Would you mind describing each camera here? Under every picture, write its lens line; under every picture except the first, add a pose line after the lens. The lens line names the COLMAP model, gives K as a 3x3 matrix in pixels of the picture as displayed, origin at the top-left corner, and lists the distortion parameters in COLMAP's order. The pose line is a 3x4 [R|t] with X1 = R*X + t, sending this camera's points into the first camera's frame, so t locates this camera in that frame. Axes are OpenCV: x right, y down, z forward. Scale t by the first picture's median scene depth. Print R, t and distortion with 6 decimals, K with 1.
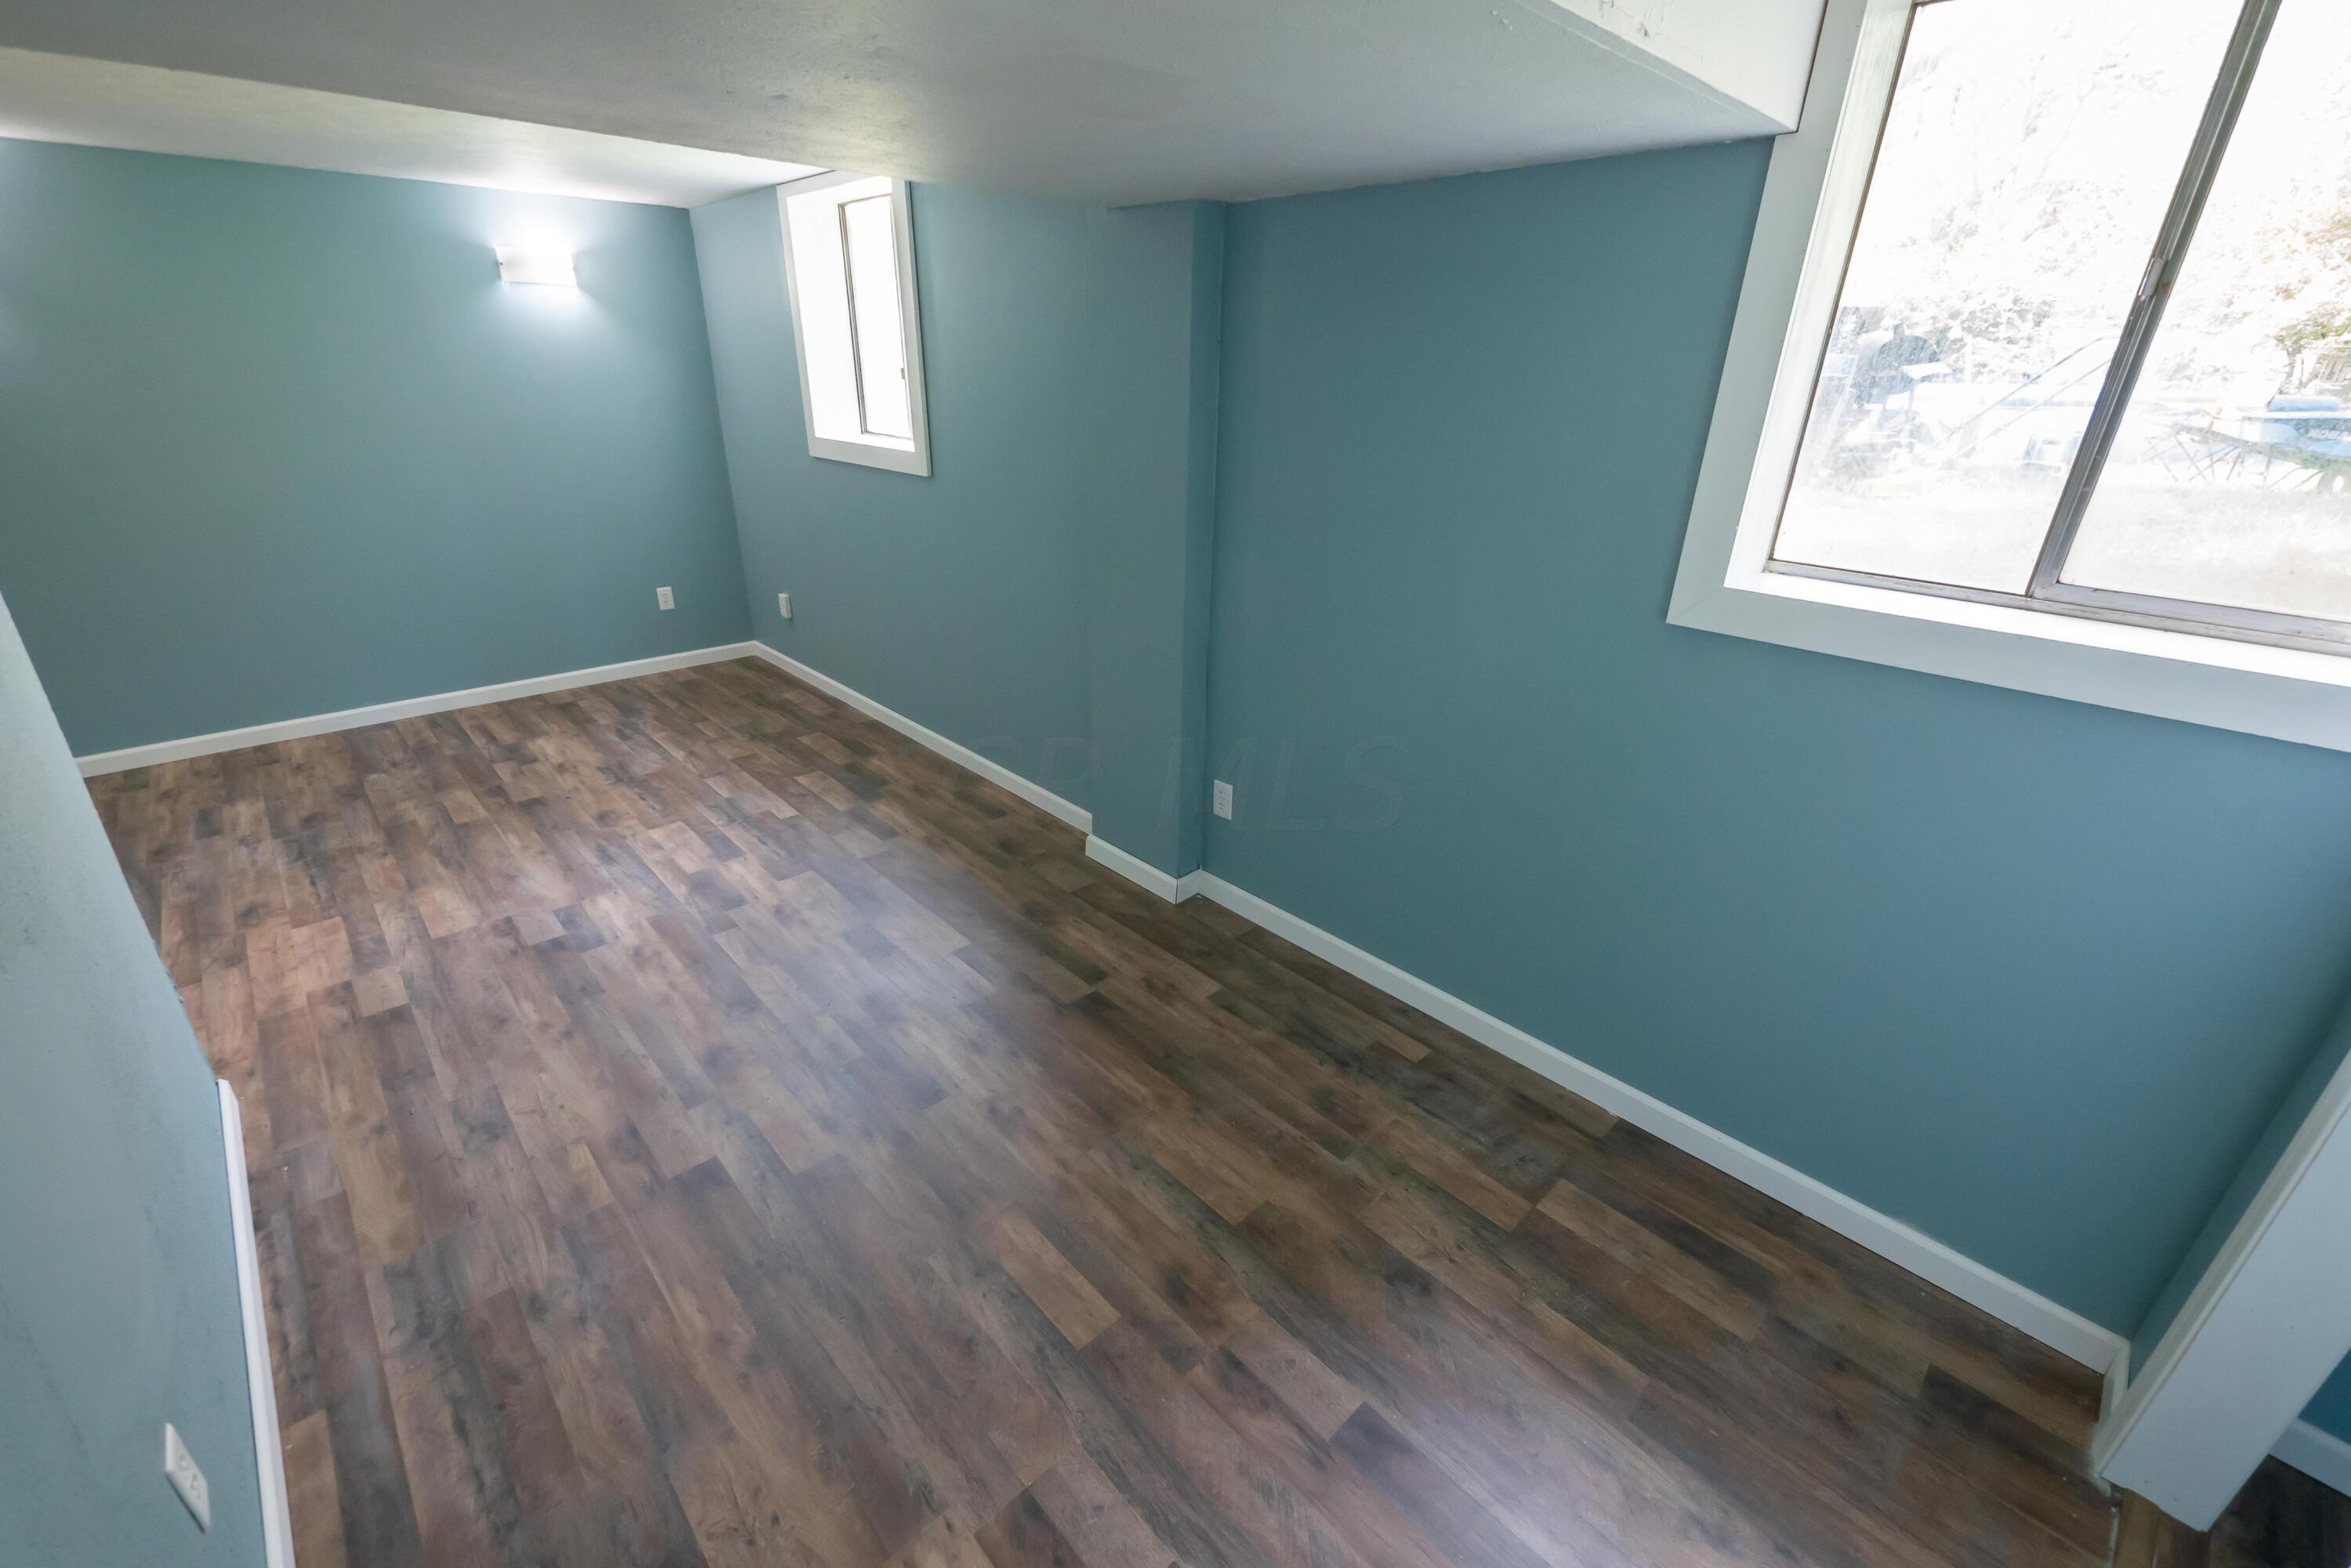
lens RADIAL K [[965.7, 0, 1163.9], [0, 965.7, 780.1], [0, 0, 1]] dist [-0.007579, 0.000080]
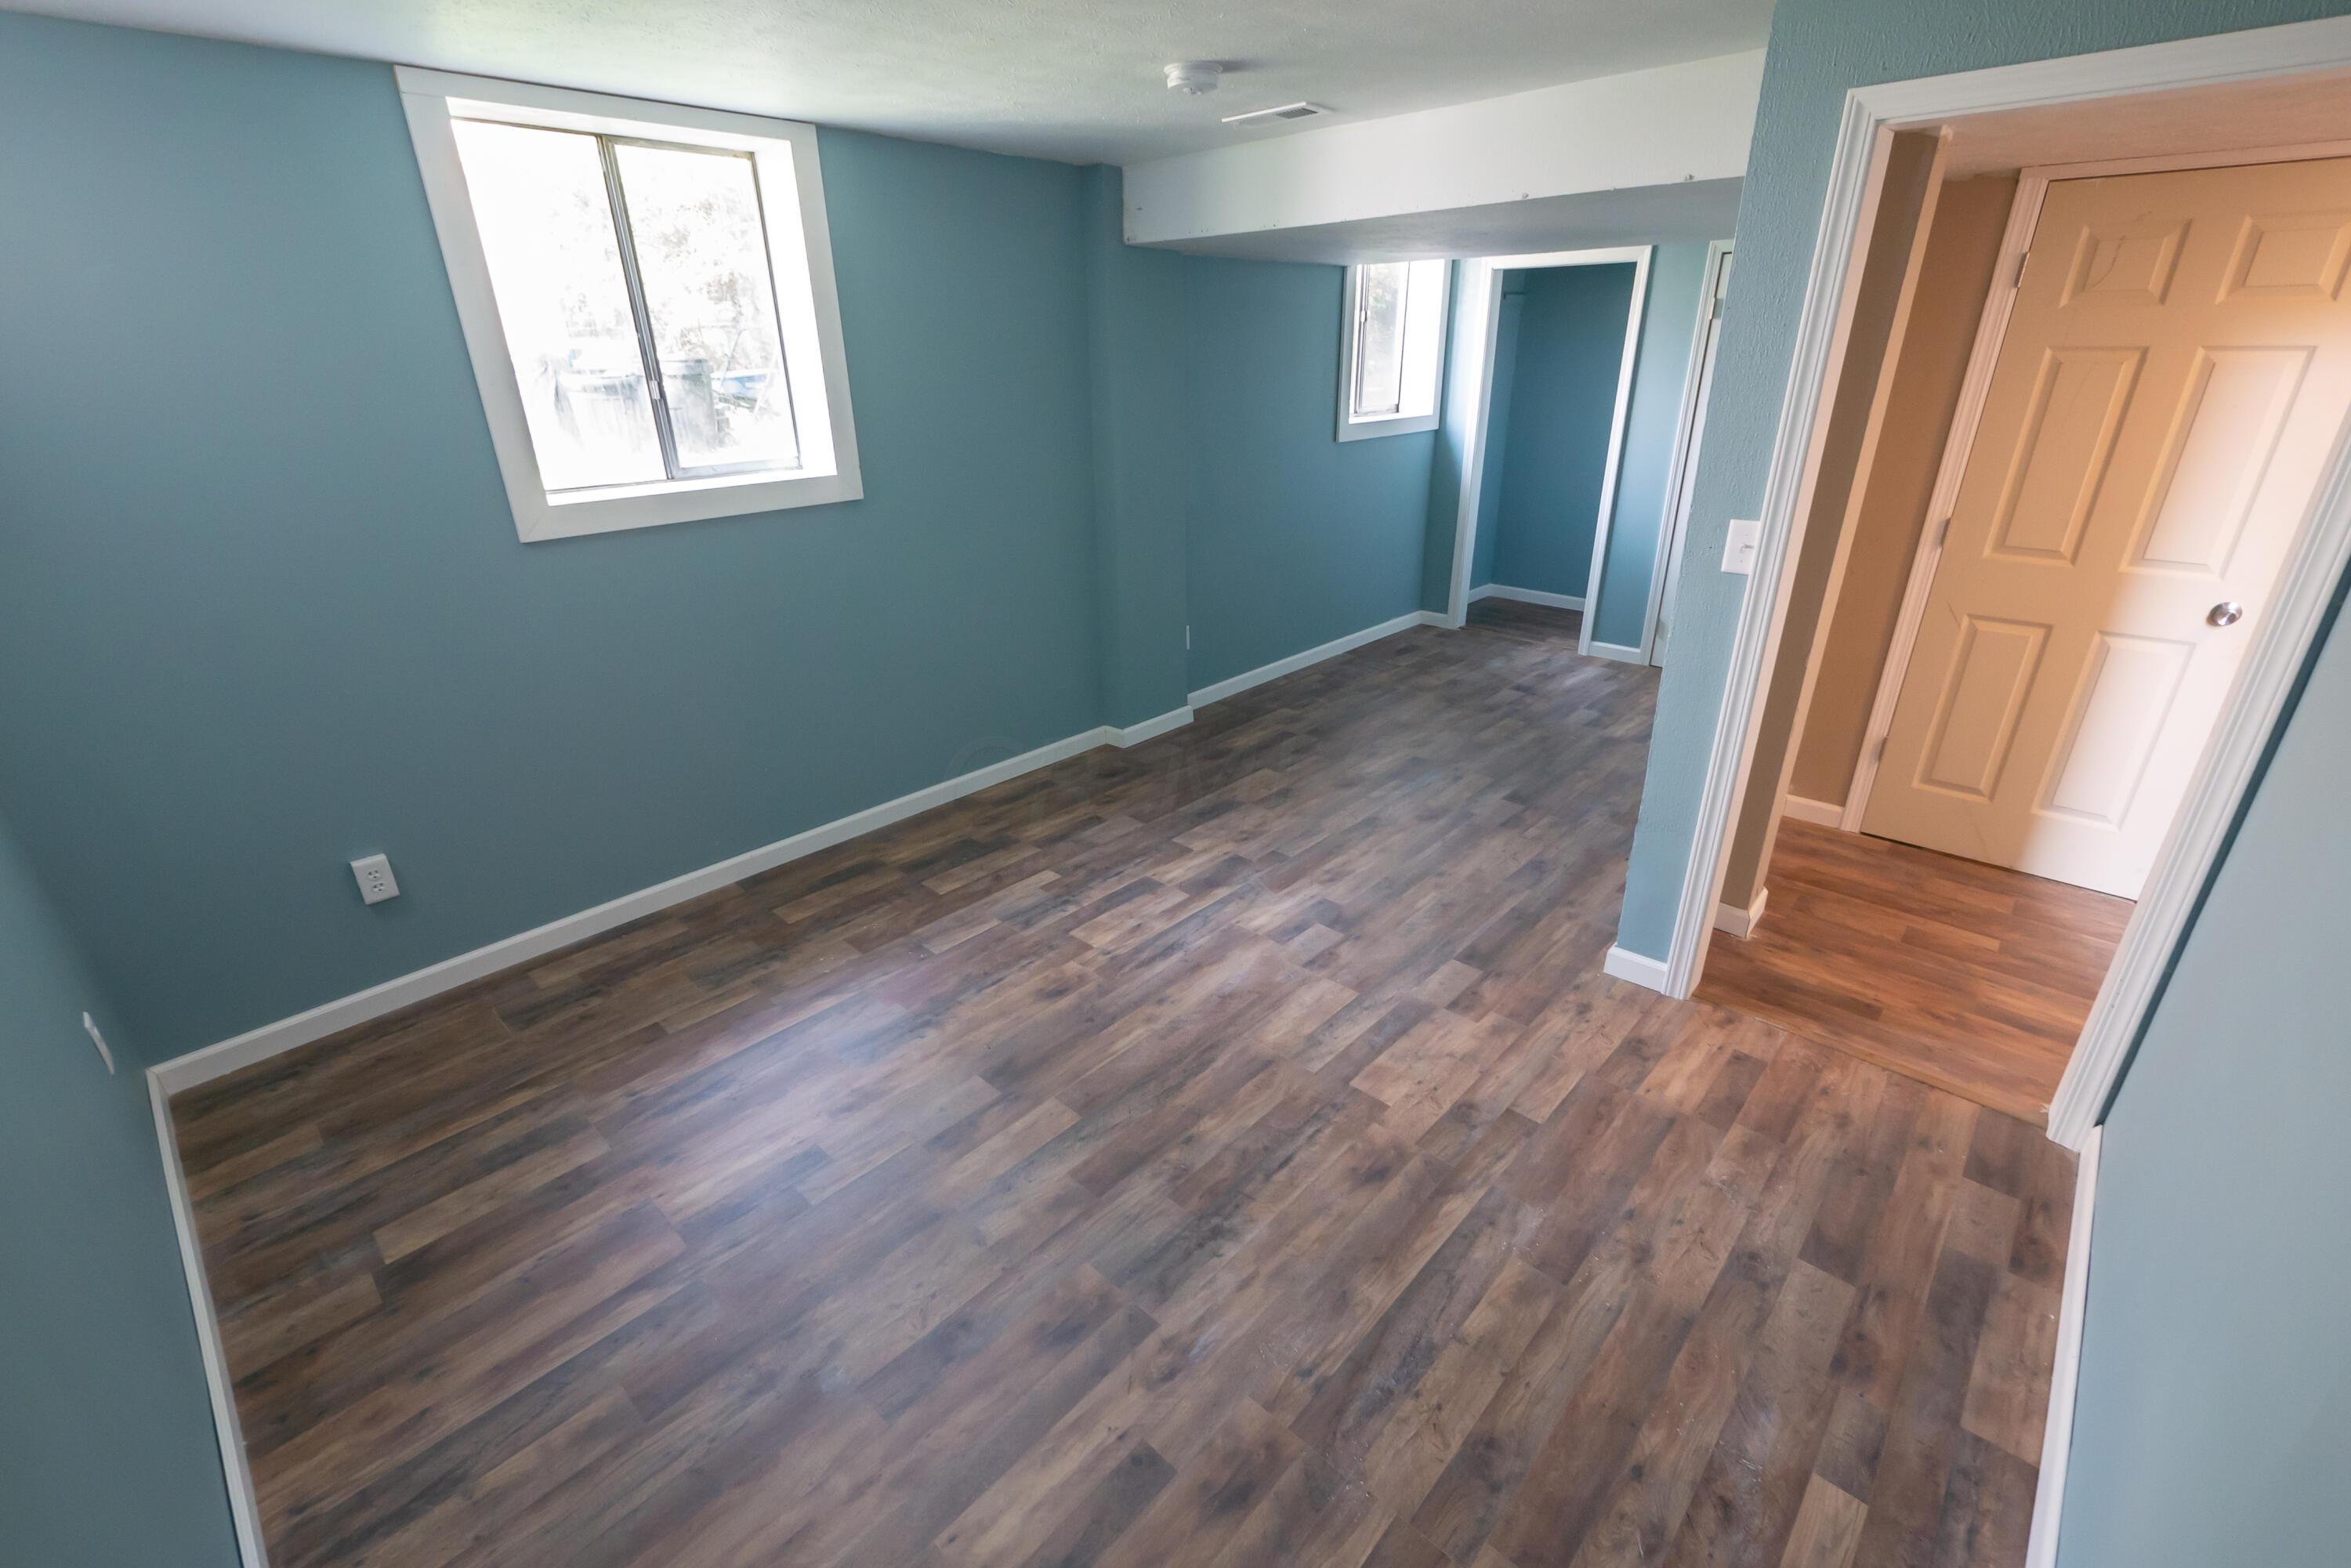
lens RADIAL K [[1006.0, 0, 1168.2], [0, 1006.0, 782.3], [0, 0, 1]] dist [-0.010325, 0.001073]
pose [[-0.059741, -0.414496, 0.908088, -1.339097], [0.412912, 0.817974, 0.400528, -0.400631], [-0.908809, 0.398888, 0.122284, 0.842570]]
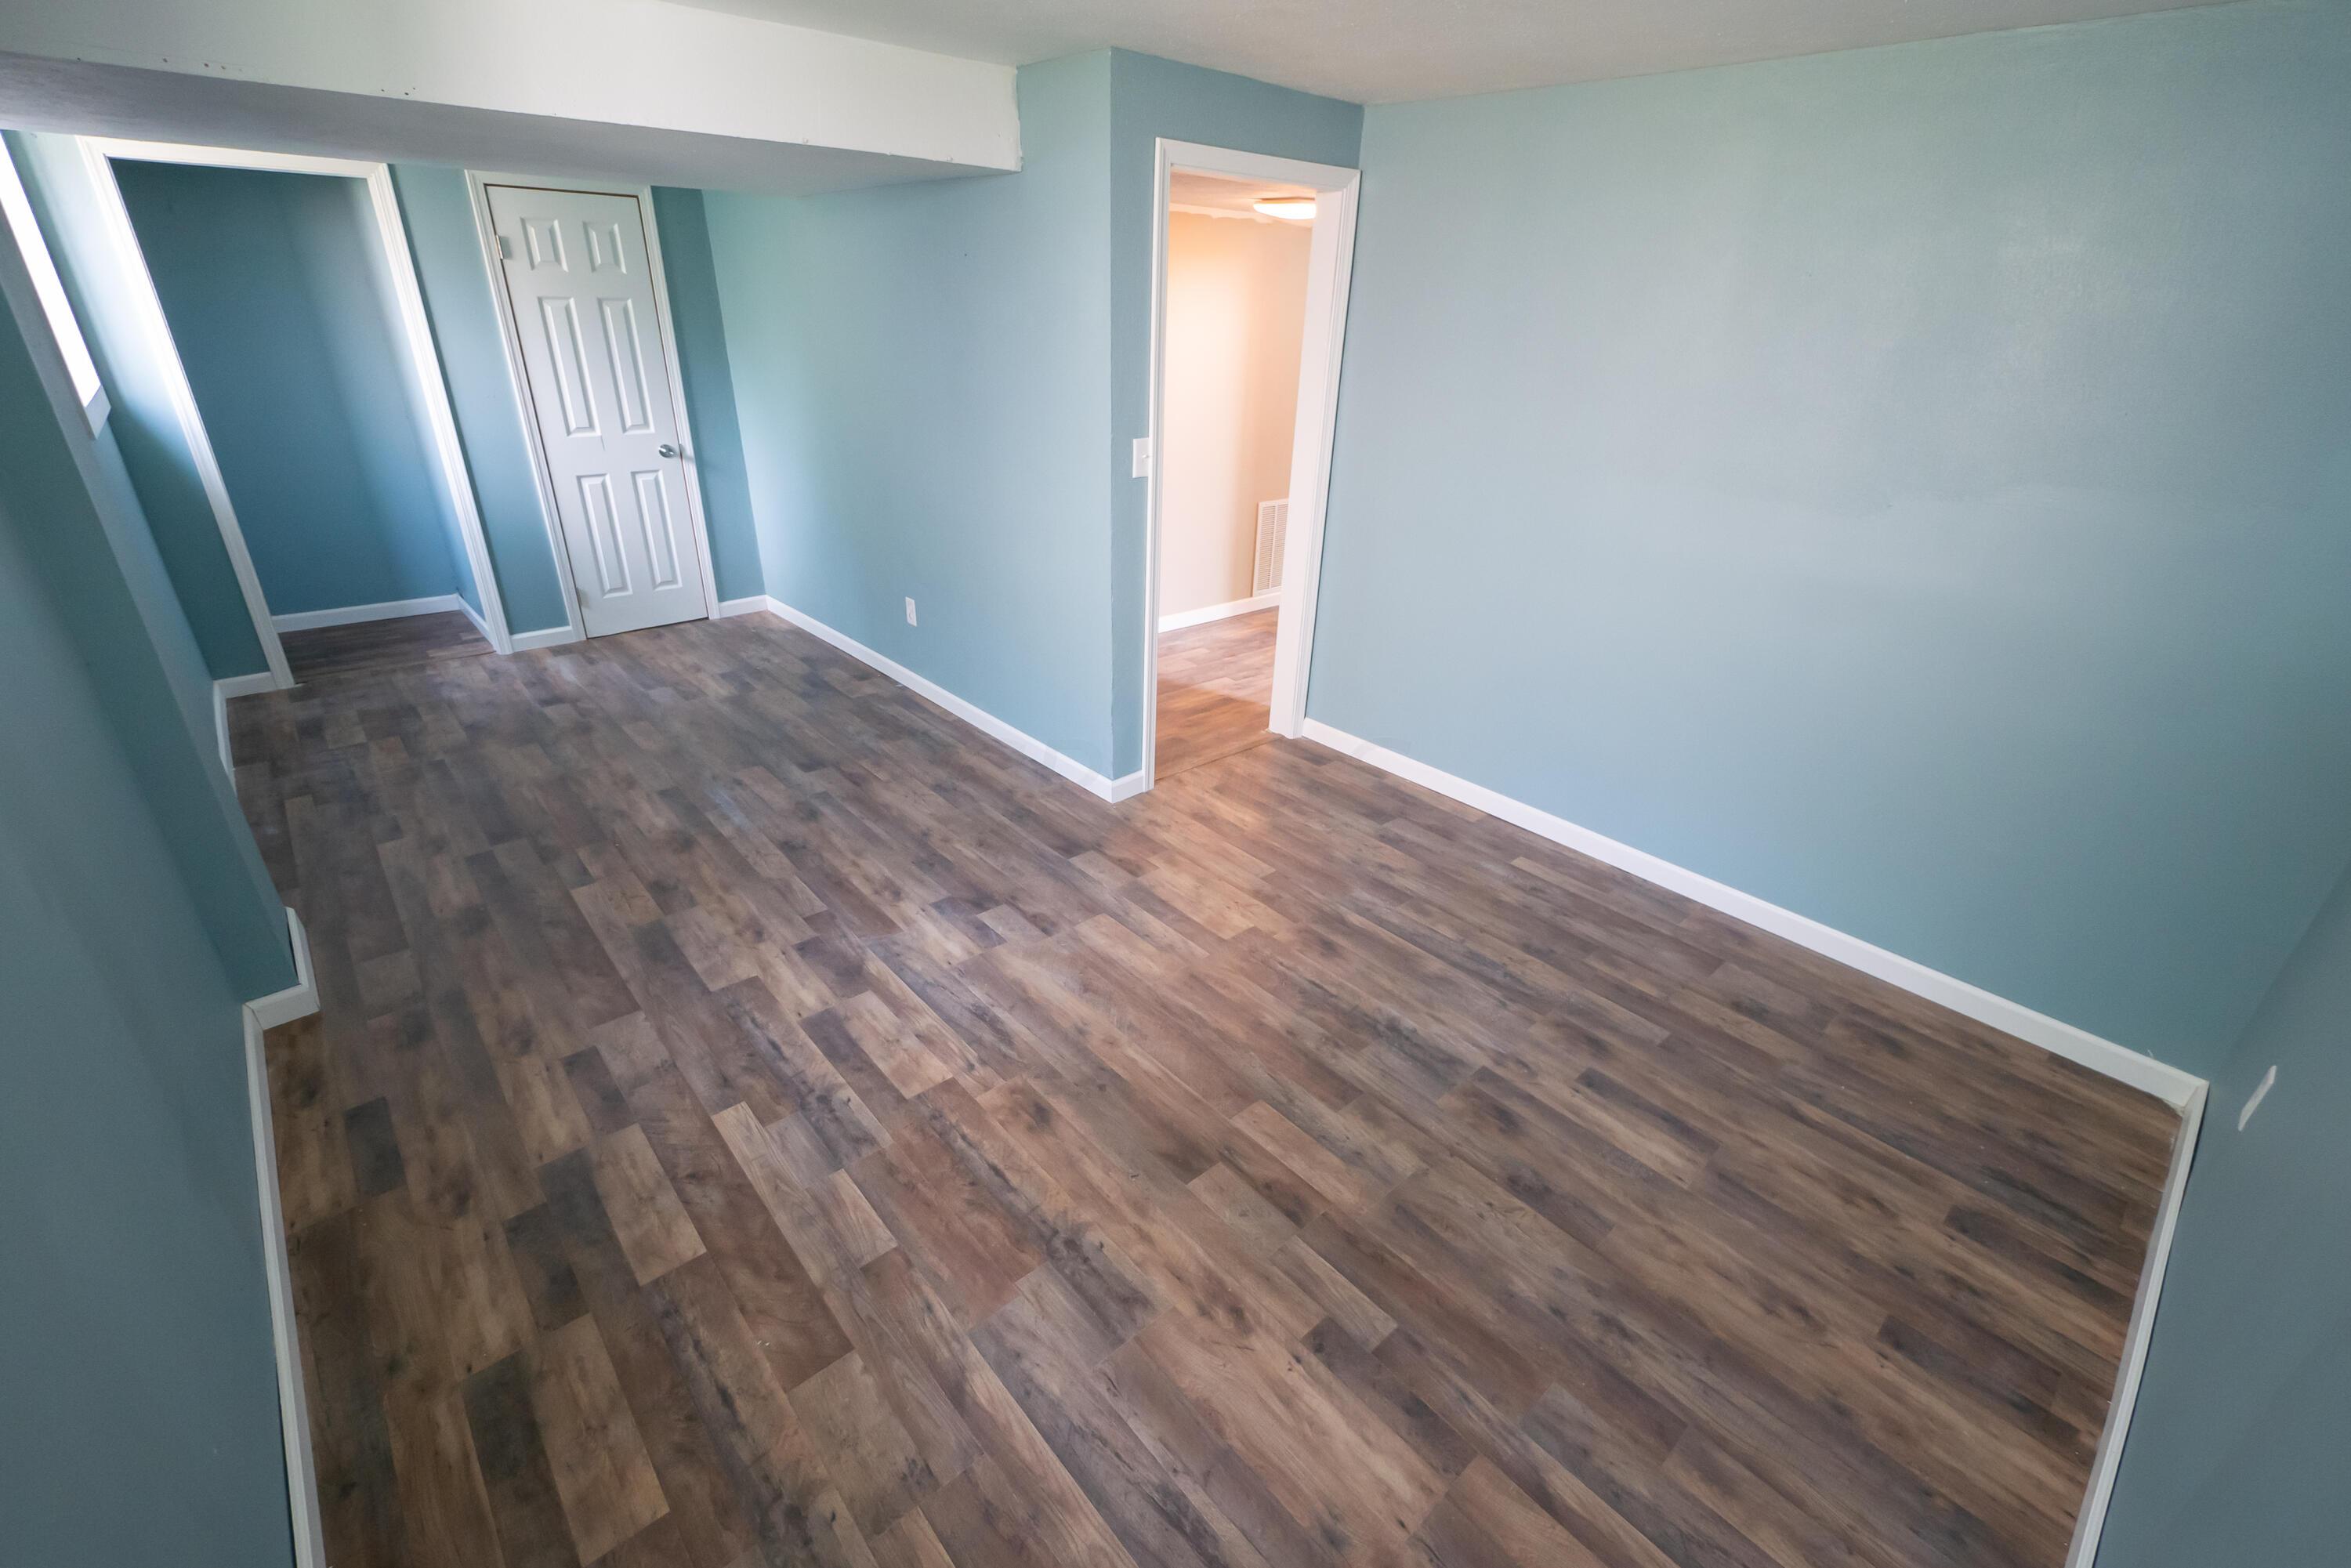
lens RADIAL K [[1006.0, 0, 1168.2], [0, 1006.0, 782.3], [0, 0, 1]] dist [-0.010325, 0.001073]
pose [[-0.997962, -0.063478, 0.006518, -0.718536], [-0.036374, 0.649812, 0.759224, -0.627729], [-0.052429, 0.757439, -0.650797, 1.371075]]
